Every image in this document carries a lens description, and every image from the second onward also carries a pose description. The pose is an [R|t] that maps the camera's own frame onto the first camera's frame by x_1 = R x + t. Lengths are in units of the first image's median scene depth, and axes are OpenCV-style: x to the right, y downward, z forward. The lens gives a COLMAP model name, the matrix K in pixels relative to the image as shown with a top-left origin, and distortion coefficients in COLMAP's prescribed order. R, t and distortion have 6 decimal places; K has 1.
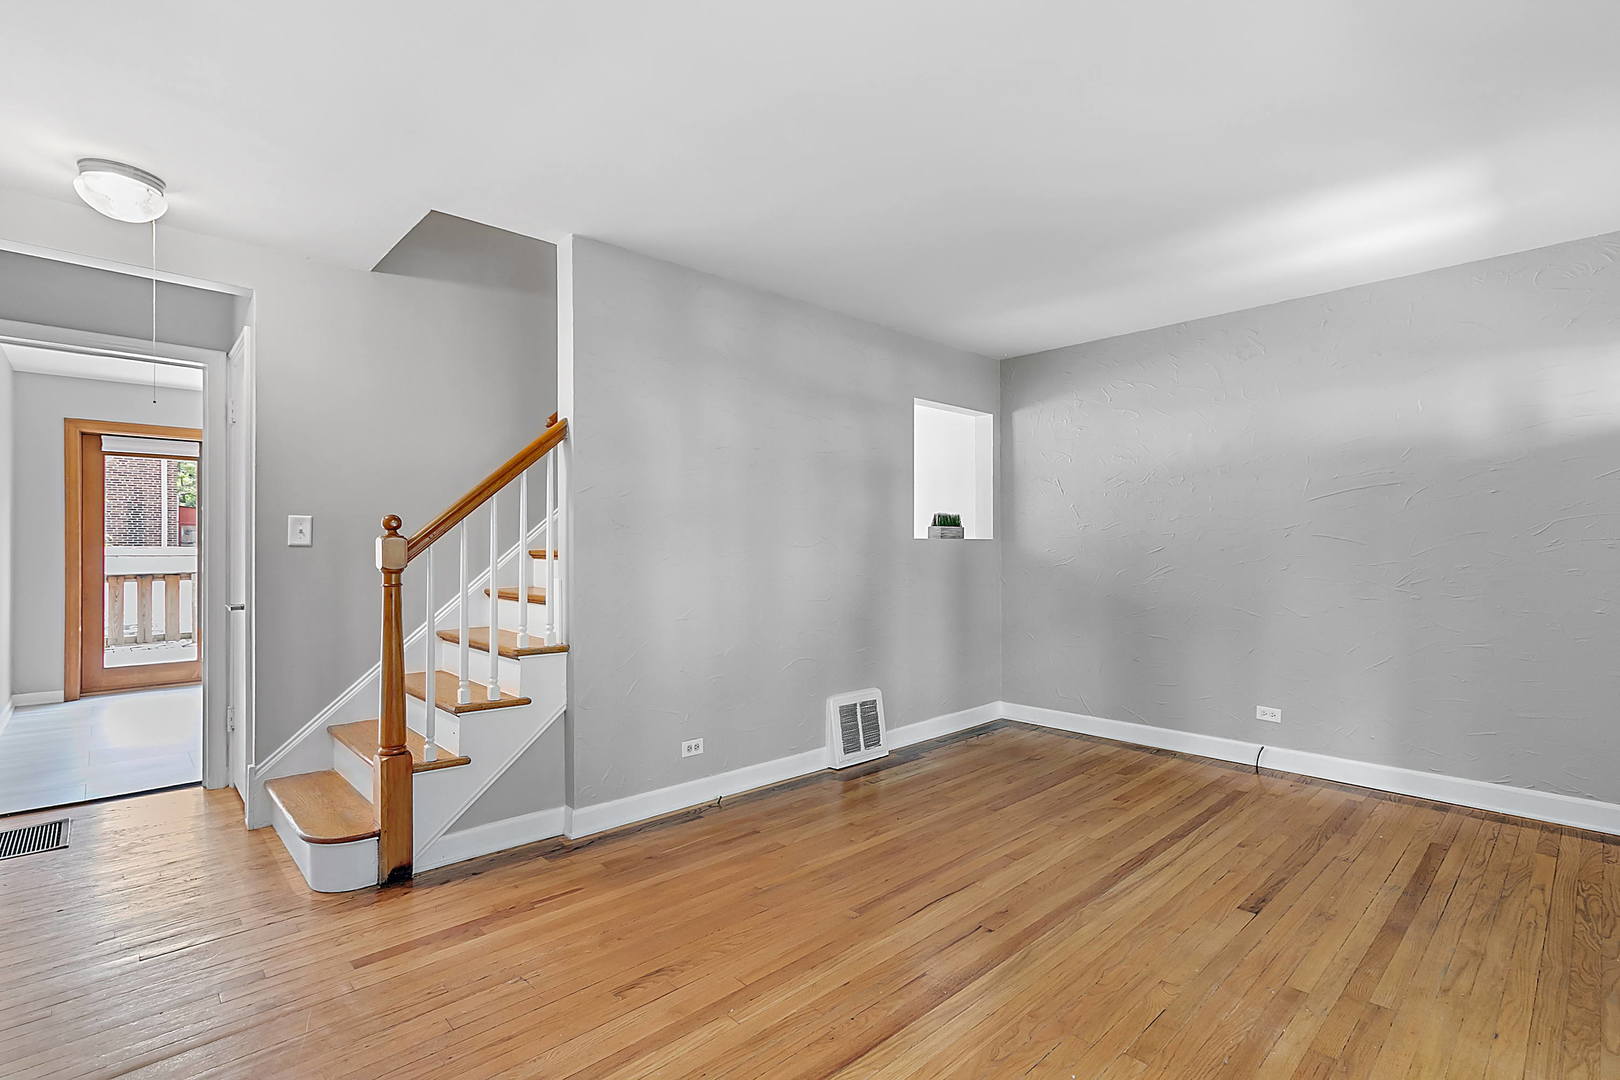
lens RADIAL K [[751.6, 0, 811.1], [0, 751.6, 541.8], [0, 0, 1]] dist [0.000734, 0.000154]
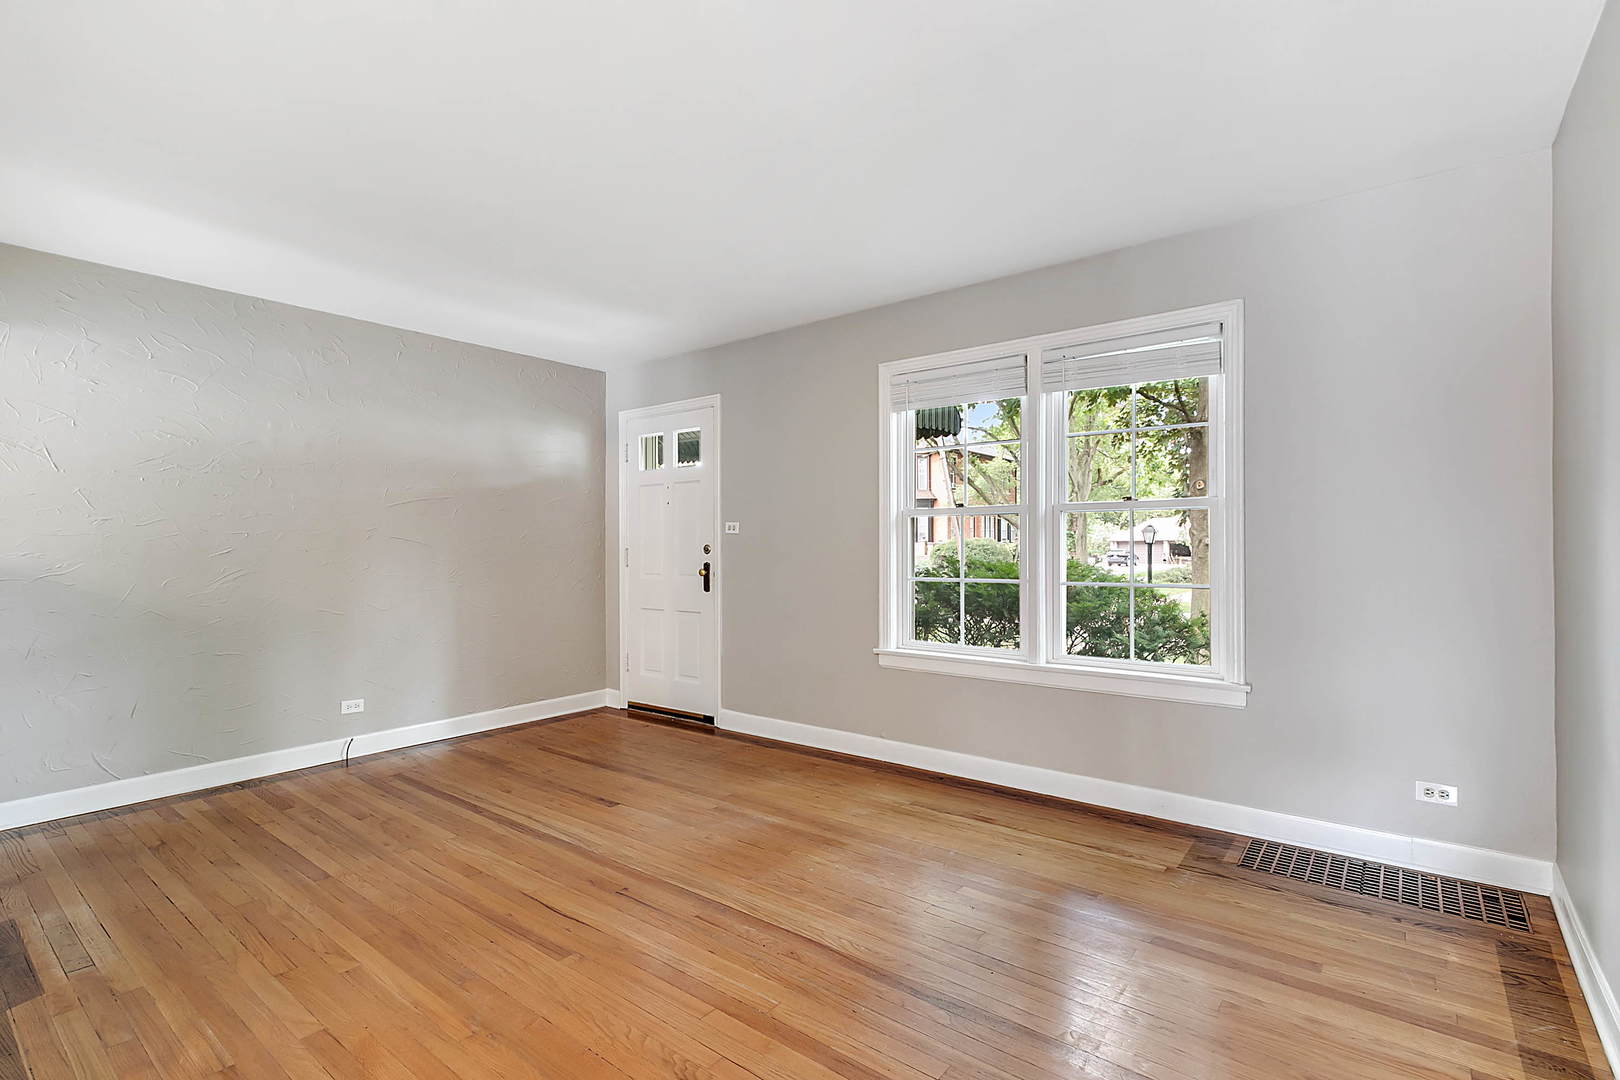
lens RADIAL K [[751.6, 0, 806.2], [0, 751.6, 544.5], [0, 0, 1]] dist [0.000734, 0.000154]
pose [[-0.135750, 0.002983, 0.990739, -0.643633], [0.001708, 0.999995, -0.002777, 0.007131], [-0.990742, 0.001315, -0.135754, 0.629545]]
